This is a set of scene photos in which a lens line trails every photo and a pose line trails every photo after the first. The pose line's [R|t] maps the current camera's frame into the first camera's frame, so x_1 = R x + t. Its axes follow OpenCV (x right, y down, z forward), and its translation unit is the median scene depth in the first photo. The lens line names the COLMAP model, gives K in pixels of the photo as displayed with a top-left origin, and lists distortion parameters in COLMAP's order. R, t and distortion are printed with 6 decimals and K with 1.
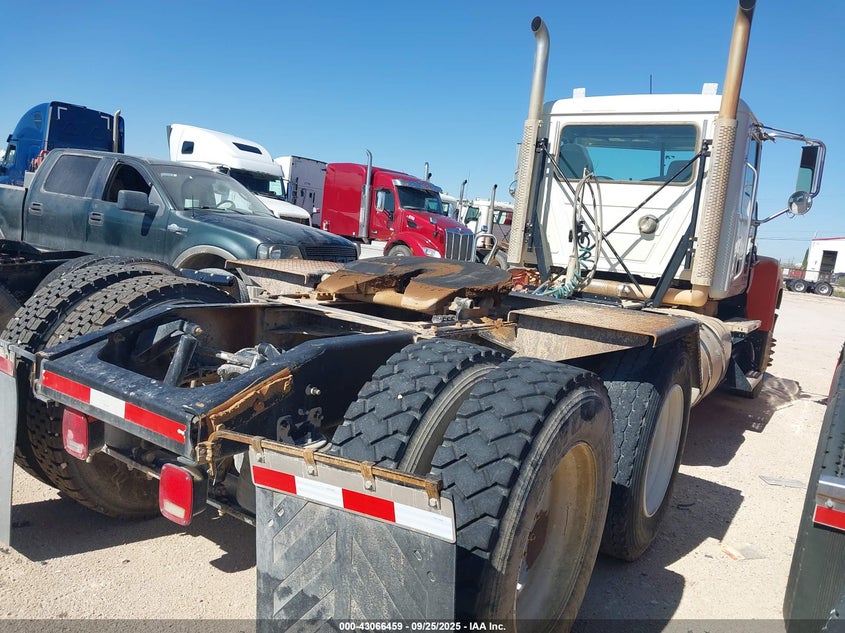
lens RADIAL K [[678.1, 0, 422.5], [0, 678.1, 316.5], [0, 0, 1]] dist [-0.027648, -0.001108]
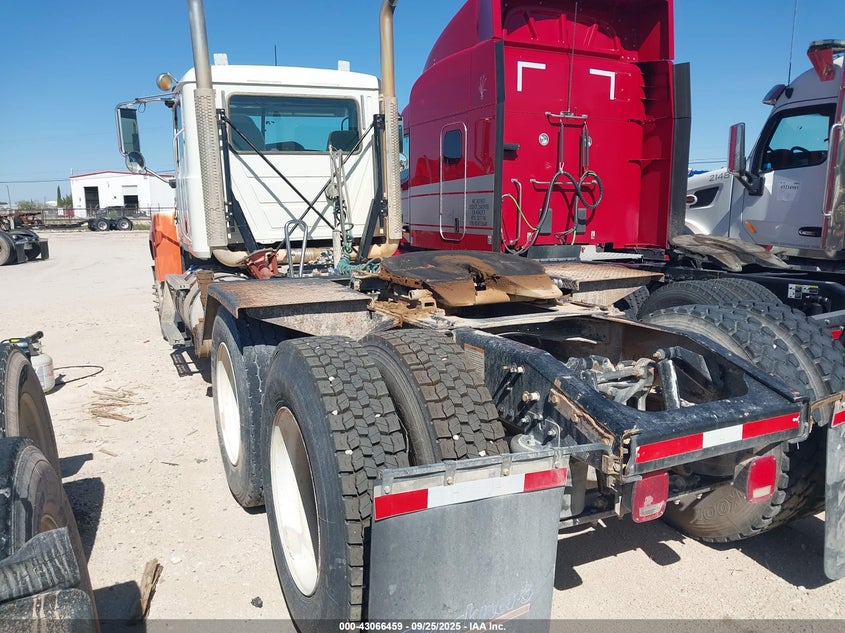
lens RADIAL K [[685.4, 0, 423.5], [0, 685.4, 310.4], [0, 0, 1]] dist [-0.034536, -0.002039]
pose [[0.511917, -0.240248, 0.824755, -0.554991], [0.172793, 0.969270, 0.175094, -0.118366], [-0.841477, 0.052879, 0.537700, 0.294162]]
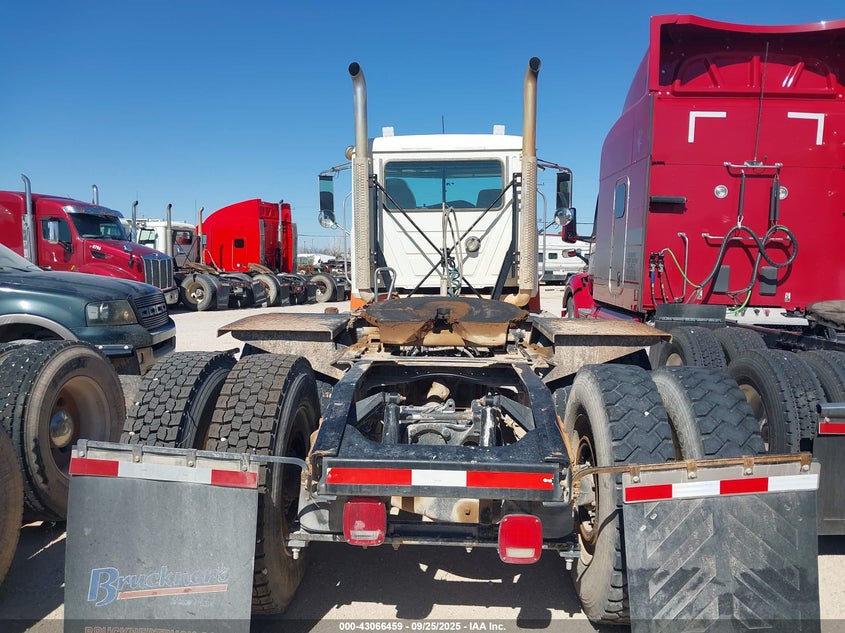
lens RADIAL K [[675.7, 0, 425.4], [0, 675.7, 313.5], [0, 0, 1]] dist [-0.004752, -0.007824]
pose [[0.850827, -0.138863, 0.506765, -0.361155], [0.145884, 0.988958, 0.026064, -0.059507], [-0.504789, 0.051753, 0.861690, 0.023915]]
